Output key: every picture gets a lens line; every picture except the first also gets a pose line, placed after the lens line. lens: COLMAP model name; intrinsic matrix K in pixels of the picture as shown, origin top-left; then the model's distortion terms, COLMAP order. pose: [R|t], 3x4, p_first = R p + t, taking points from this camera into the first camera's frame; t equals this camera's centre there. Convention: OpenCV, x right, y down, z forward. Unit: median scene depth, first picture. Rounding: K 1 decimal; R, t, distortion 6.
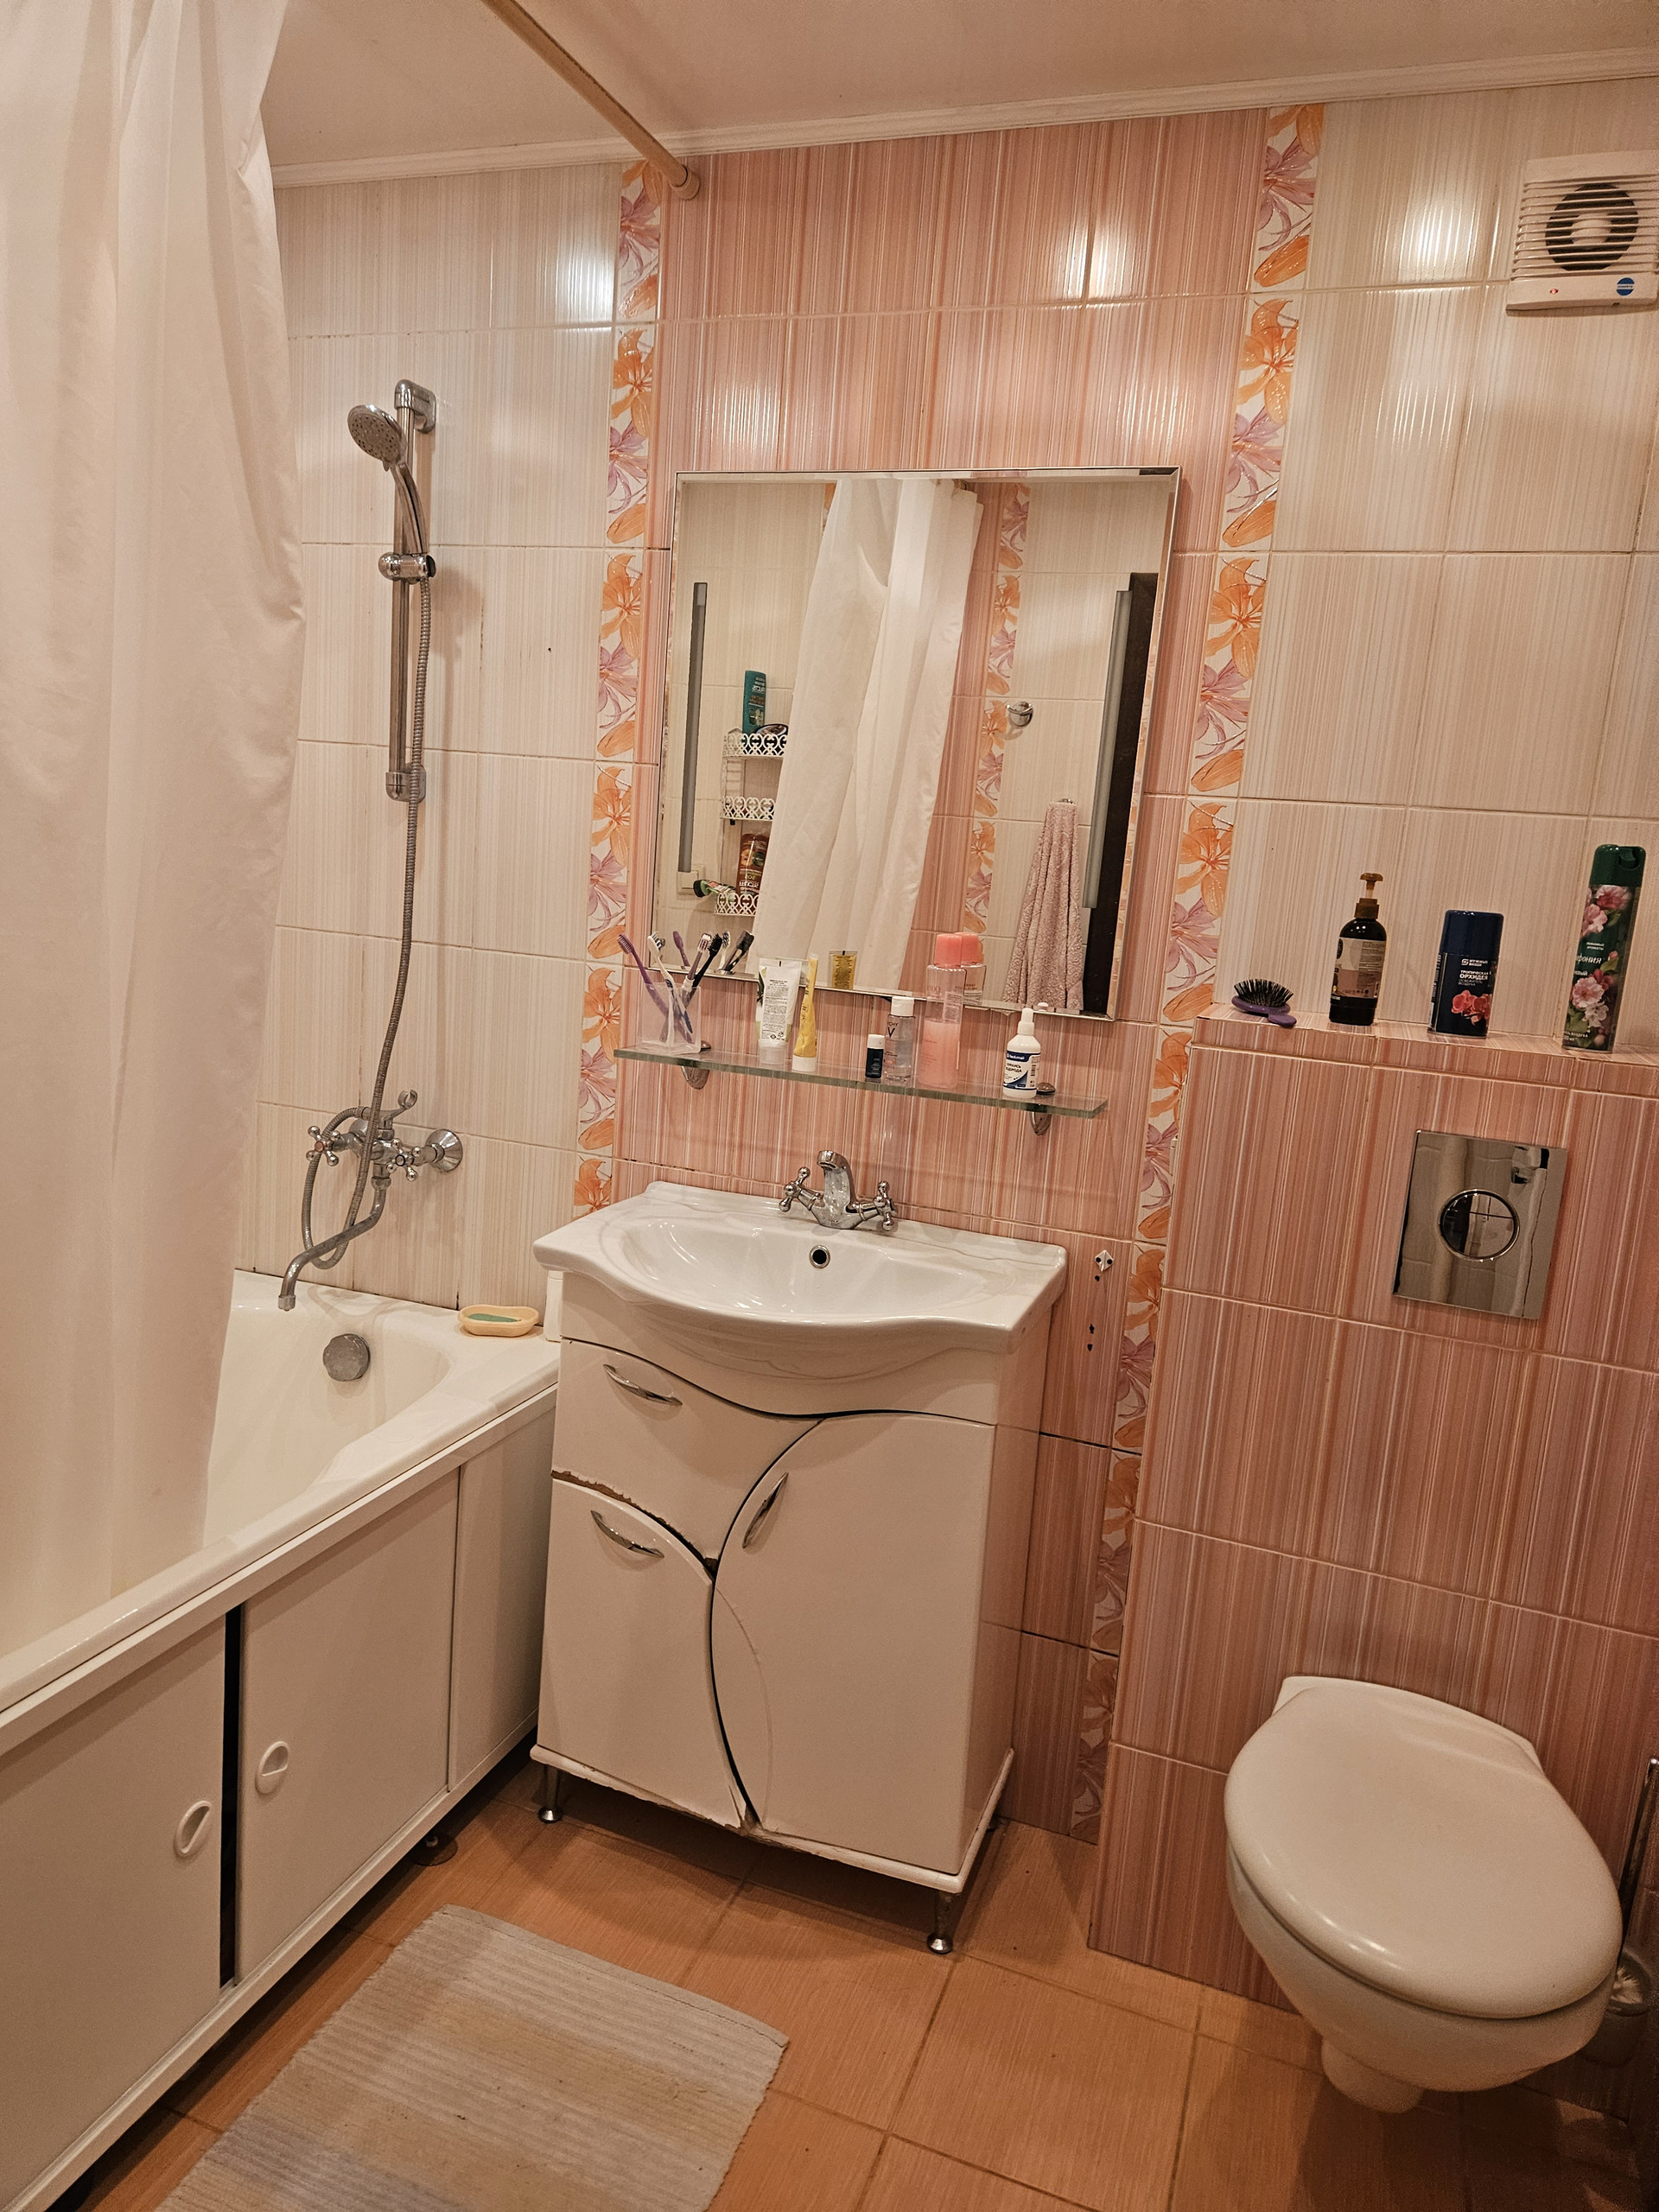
lens RADIAL K [[1479.2, 0, 786.2], [0, 1479.2, 1111.5], [0, 0, 1]] dist [0.079878, -0.071353]
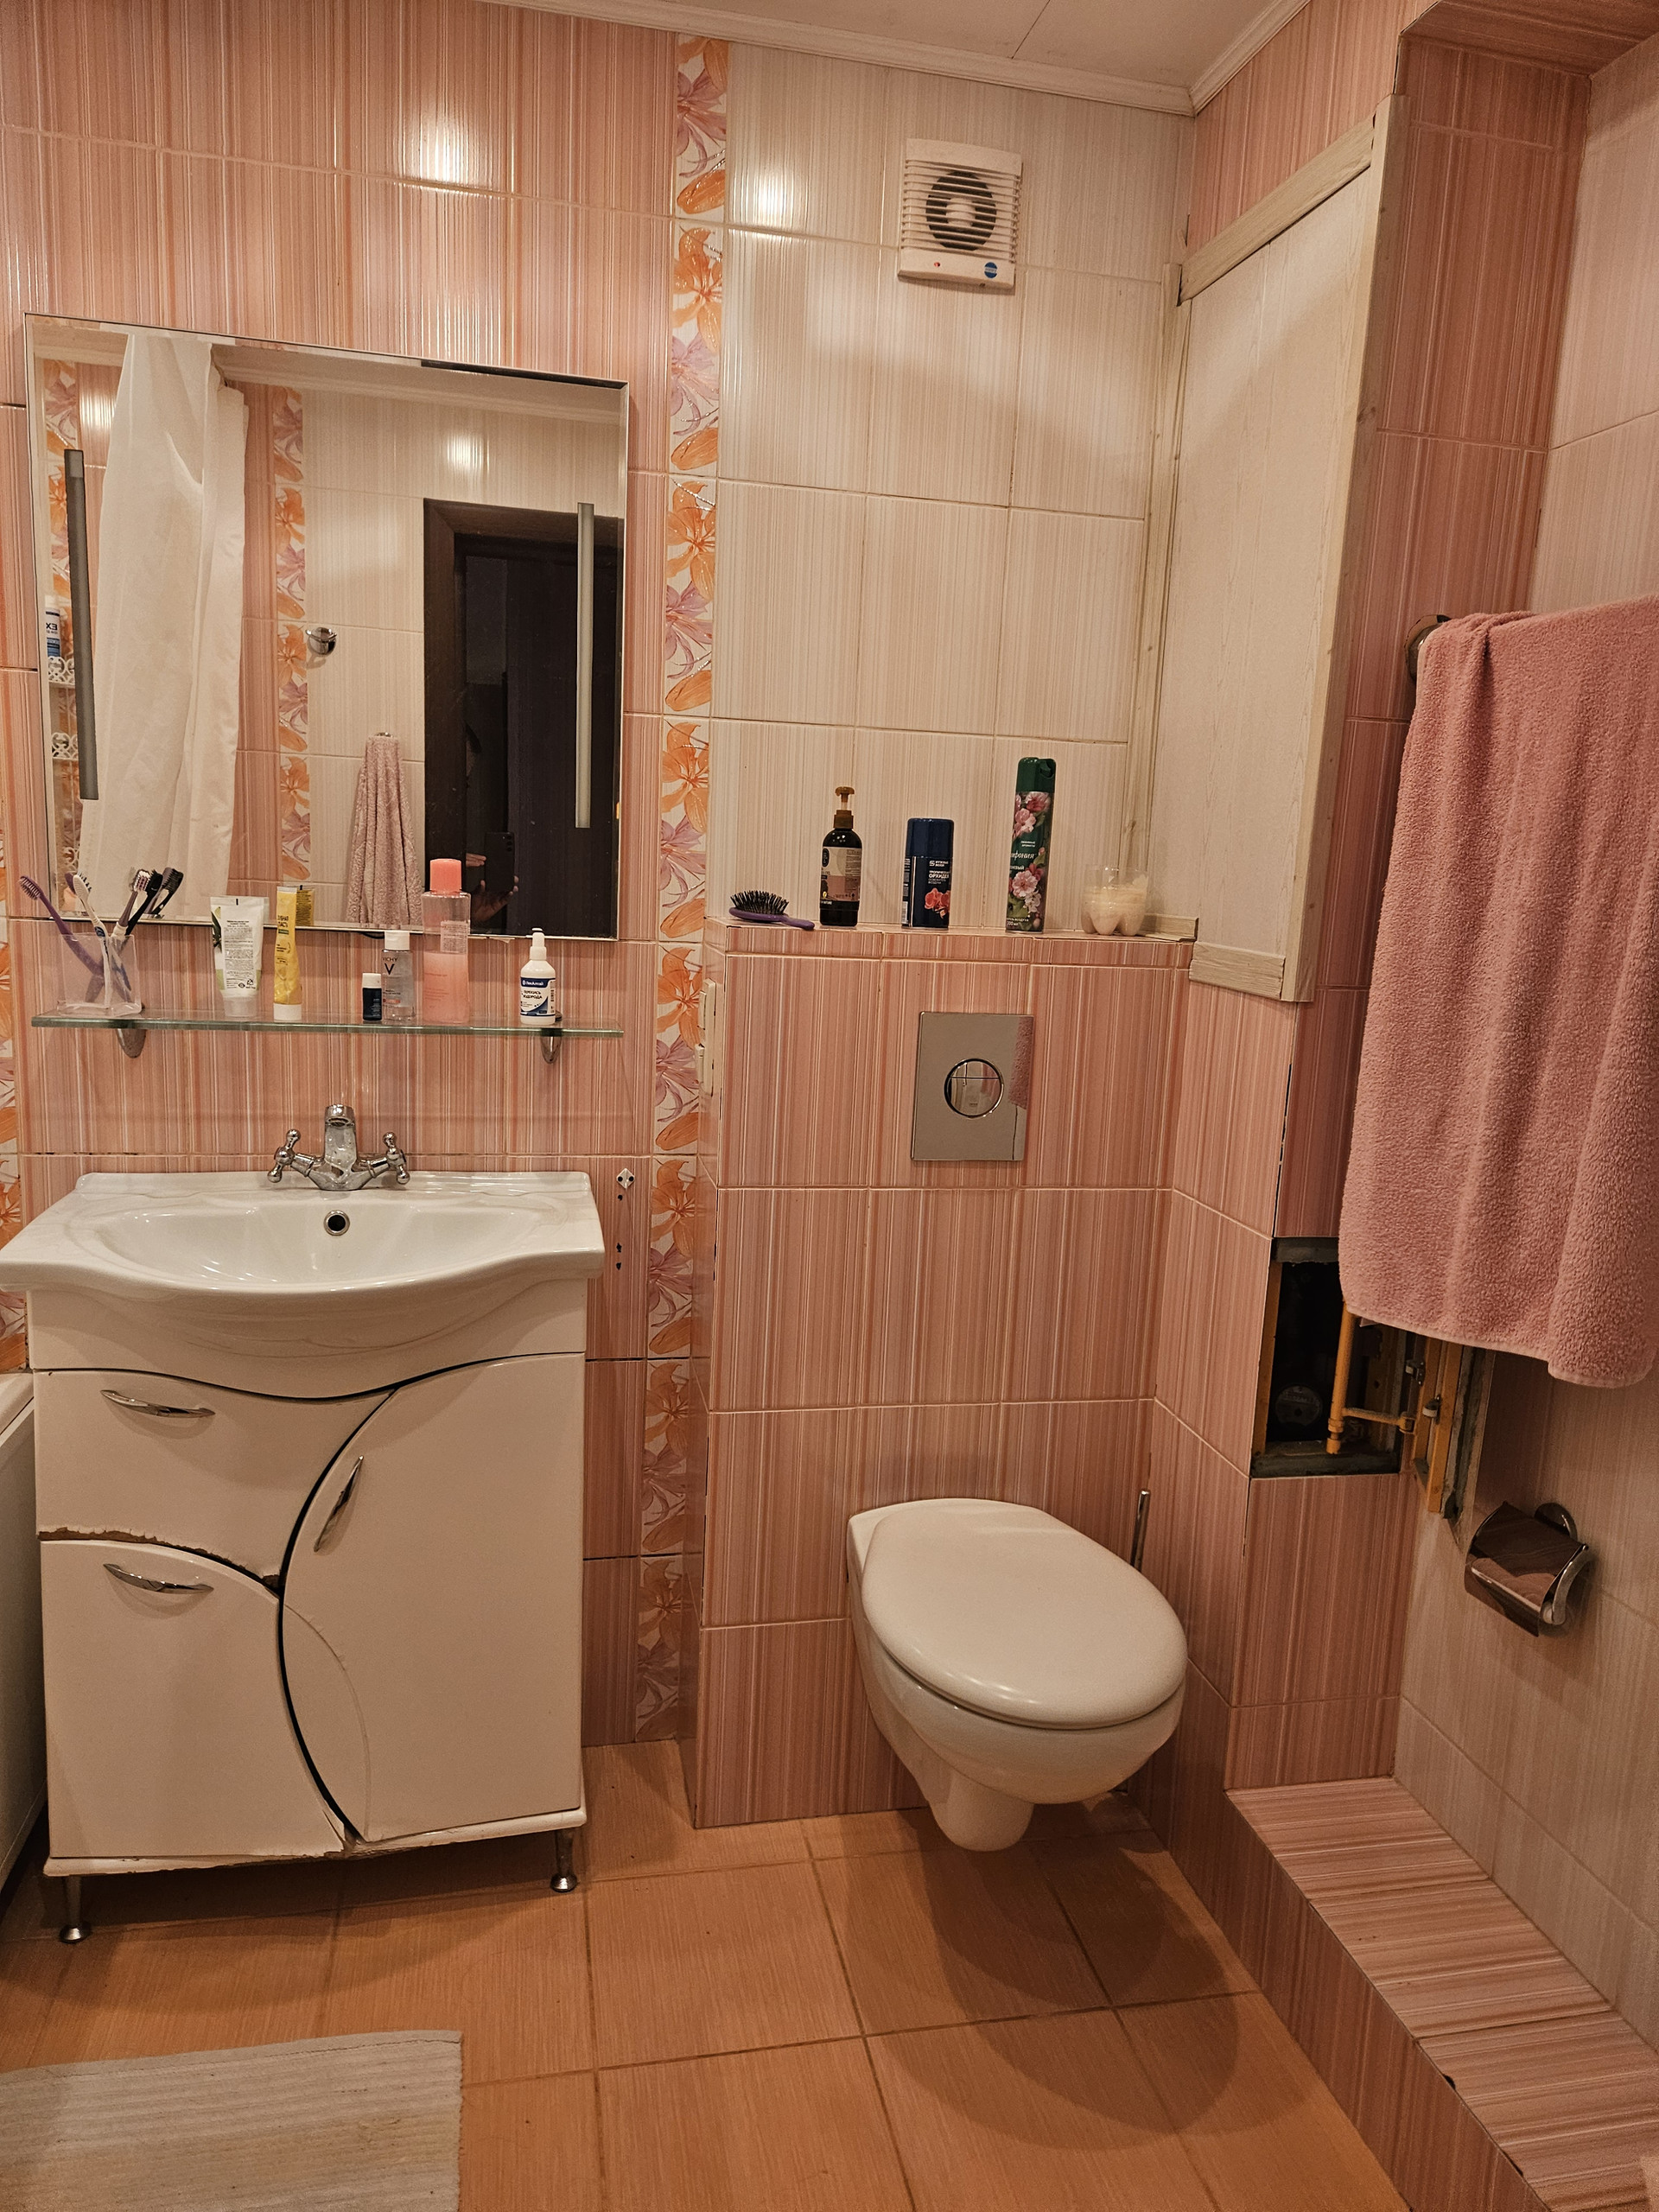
lens RADIAL K [[1479.2, 0, 836.9], [0, 1479.2, 1118.9], [0, 0, 1]] dist [0.079878, -0.071353]
pose [[0.848245, -0.131224, 0.513089, -0.189293], [0.113190, 0.991351, 0.066415, 0.009317], [-0.517367, 0.001740, 0.855762, 0.059822]]
